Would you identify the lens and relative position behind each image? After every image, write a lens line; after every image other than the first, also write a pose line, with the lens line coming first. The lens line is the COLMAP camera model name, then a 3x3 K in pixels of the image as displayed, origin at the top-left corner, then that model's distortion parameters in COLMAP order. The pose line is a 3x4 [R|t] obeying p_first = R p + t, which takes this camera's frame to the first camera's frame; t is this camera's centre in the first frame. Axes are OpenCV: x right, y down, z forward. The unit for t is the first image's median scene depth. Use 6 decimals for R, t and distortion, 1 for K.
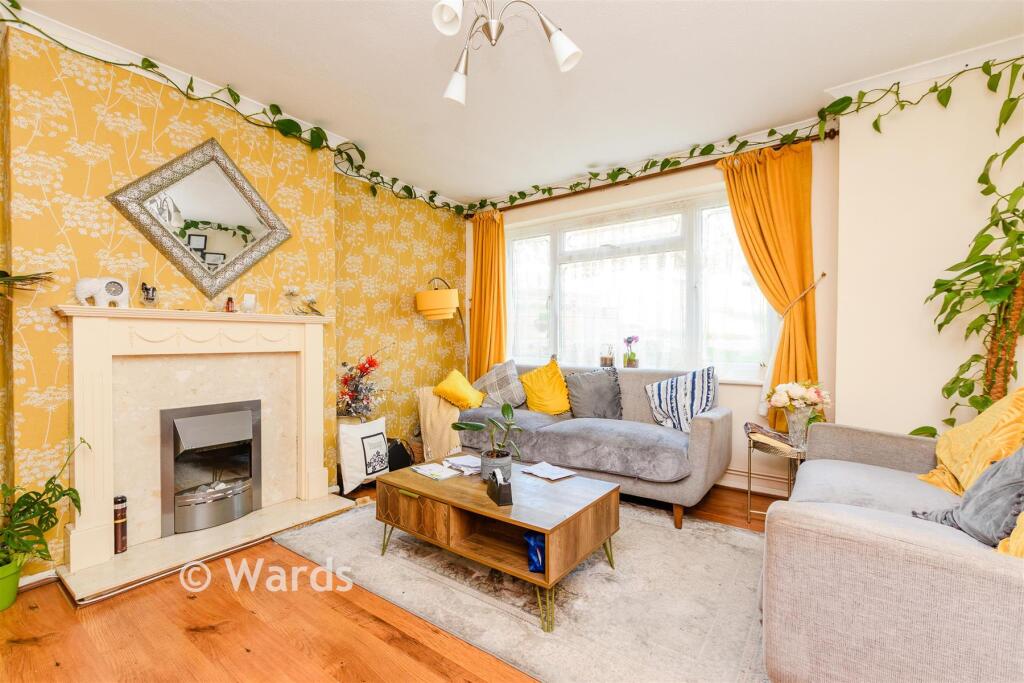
lens RADIAL K [[432.1, 0, 494.4], [0, 432.1, 346.3], [0, 0, 1]] dist [-0.000400, -0.000502]
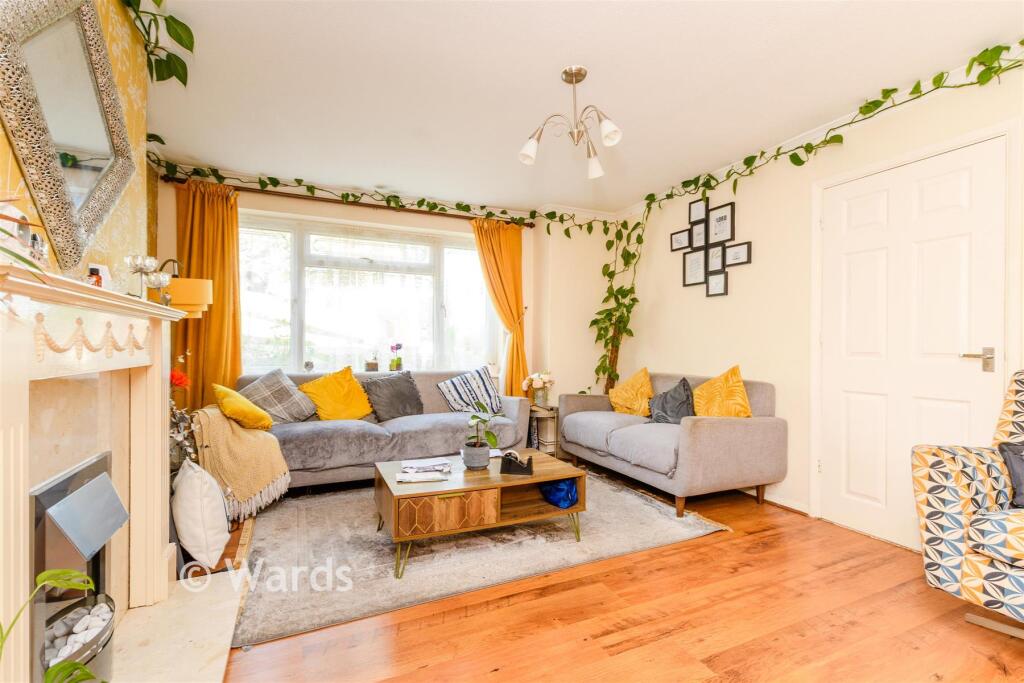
lens RADIAL K [[432.1, 0, 494.4], [0, 432.1, 346.3], [0, 0, 1]] dist [-0.000400, -0.000502]
pose [[0.513298, 0.000328, 0.858210, -0.571186], [0.007256, 0.999963, -0.004722, -0.008618], [-0.858180, 0.008651, 0.513276, 0.201273]]
